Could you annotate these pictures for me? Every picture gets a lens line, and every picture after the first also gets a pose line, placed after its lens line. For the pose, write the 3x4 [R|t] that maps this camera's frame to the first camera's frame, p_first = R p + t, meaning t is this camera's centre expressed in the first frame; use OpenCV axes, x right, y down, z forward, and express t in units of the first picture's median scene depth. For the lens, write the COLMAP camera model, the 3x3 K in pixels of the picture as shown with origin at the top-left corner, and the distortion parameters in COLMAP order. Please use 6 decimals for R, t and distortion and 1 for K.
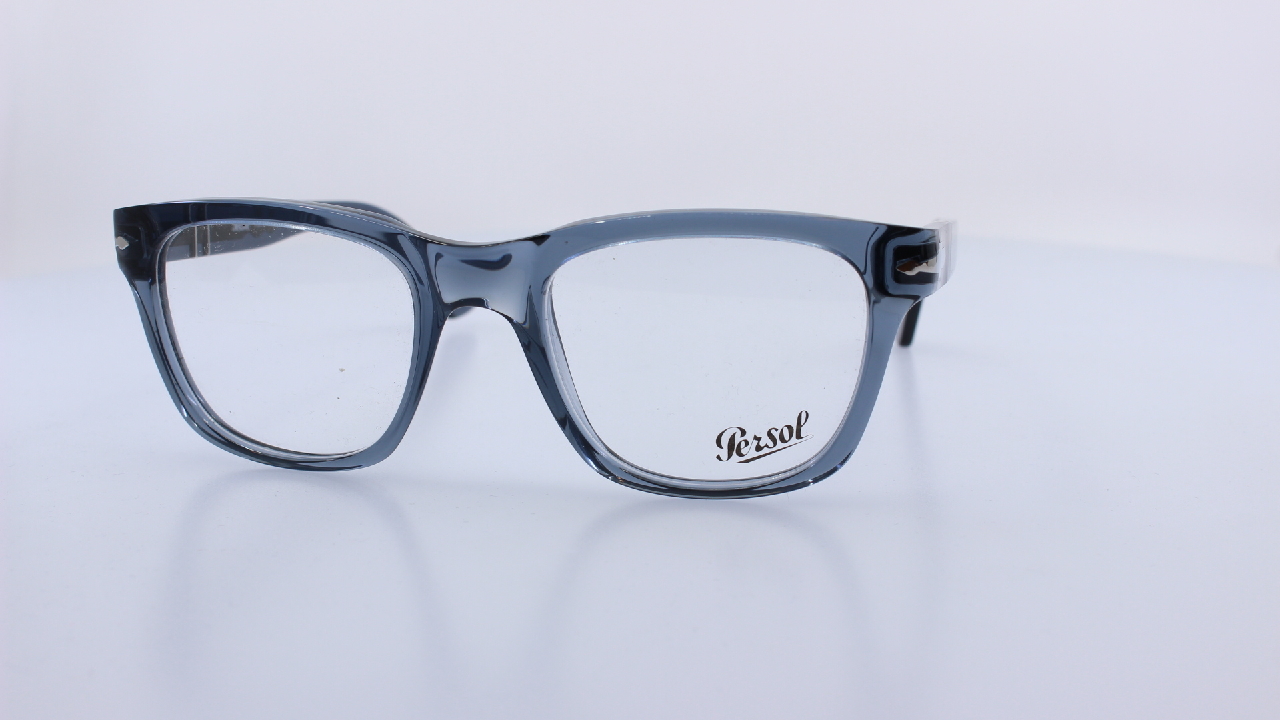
lens RADIAL K [[1643.7, 0, 639.9], [0, 1643.7, 358.1], [0, 0, 1]] dist [-0.004351, 0.000000]
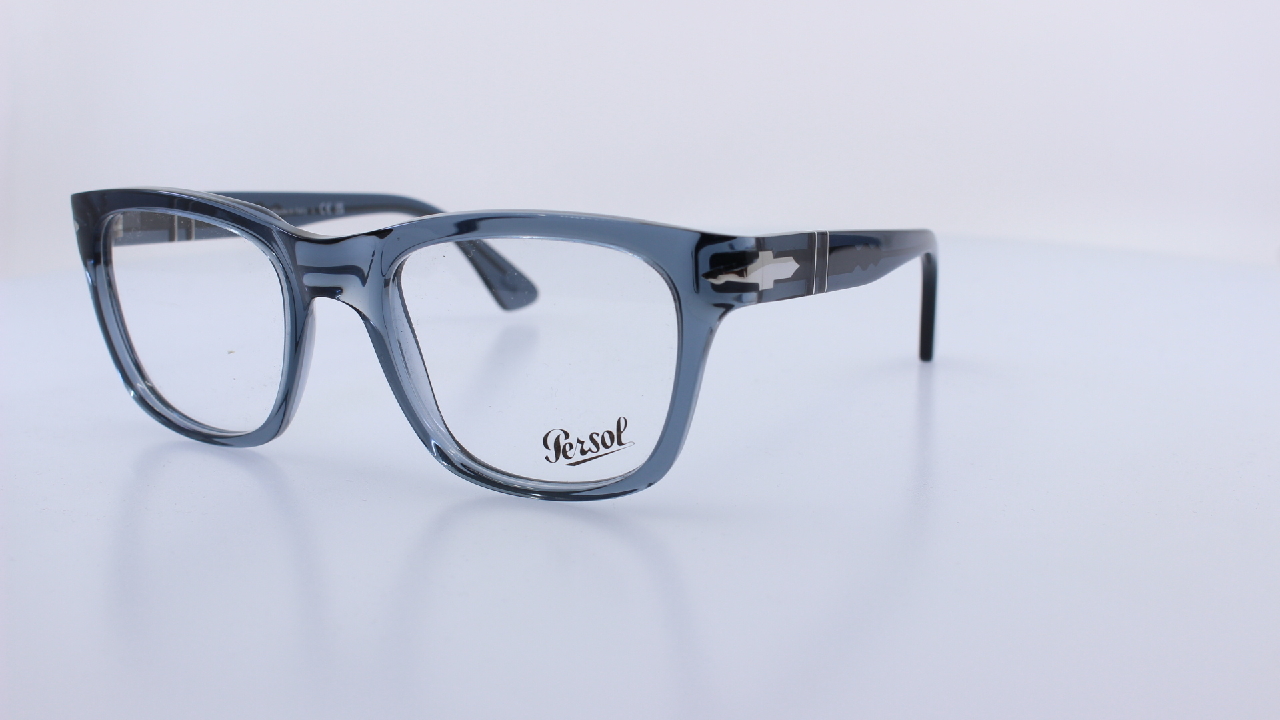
lens RADIAL K [[1643.7, 0, 641.3], [0, 1643.7, 362.1], [0, 0, 1]] dist [-0.004351, 0.000000]
pose [[0.963813, 0.053741, -0.261107, 0.362780], [-0.052607, 0.998551, 0.011335, -0.012476], [0.261338, 0.002811, 0.965243, 0.050577]]
